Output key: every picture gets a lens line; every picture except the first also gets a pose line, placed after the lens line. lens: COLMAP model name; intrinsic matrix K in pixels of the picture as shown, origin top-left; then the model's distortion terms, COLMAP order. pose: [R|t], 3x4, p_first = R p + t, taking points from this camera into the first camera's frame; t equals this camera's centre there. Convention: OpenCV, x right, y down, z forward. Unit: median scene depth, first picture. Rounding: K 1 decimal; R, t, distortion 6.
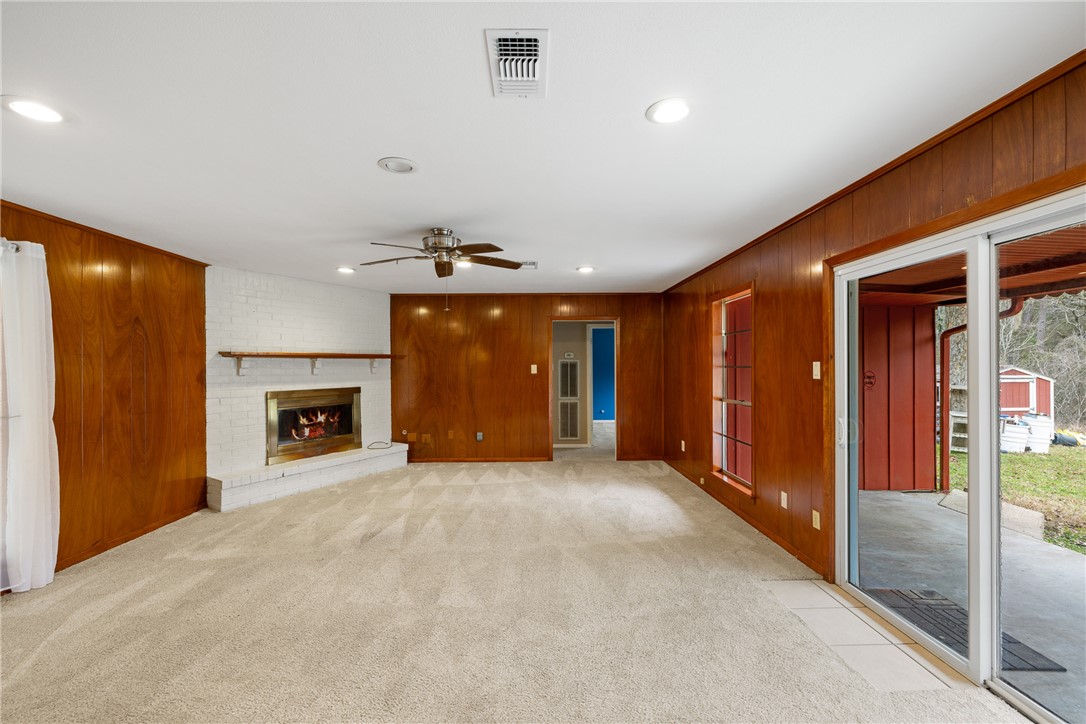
lens RADIAL K [[450.4, 0, 542.6], [0, 450.4, 366.6], [0, 0, 1]] dist [-0.000994, 0.000092]
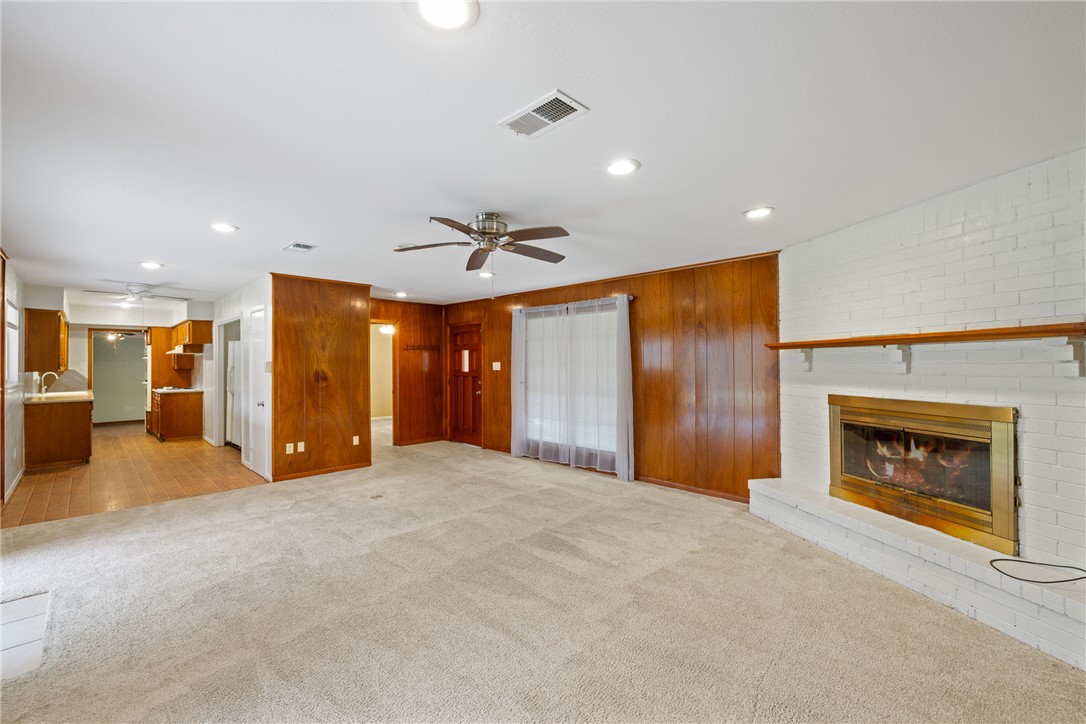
lens RADIAL K [[450.4, 0, 541.9], [0, 450.4, 362.2], [0, 0, 1]] dist [-0.000994, 0.000092]
pose [[-0.719708, 0.006648, -0.694245, 0.212098], [0.009490, 0.999955, -0.000262, -0.000676], [0.694212, -0.006777, -0.719739, 1.090593]]
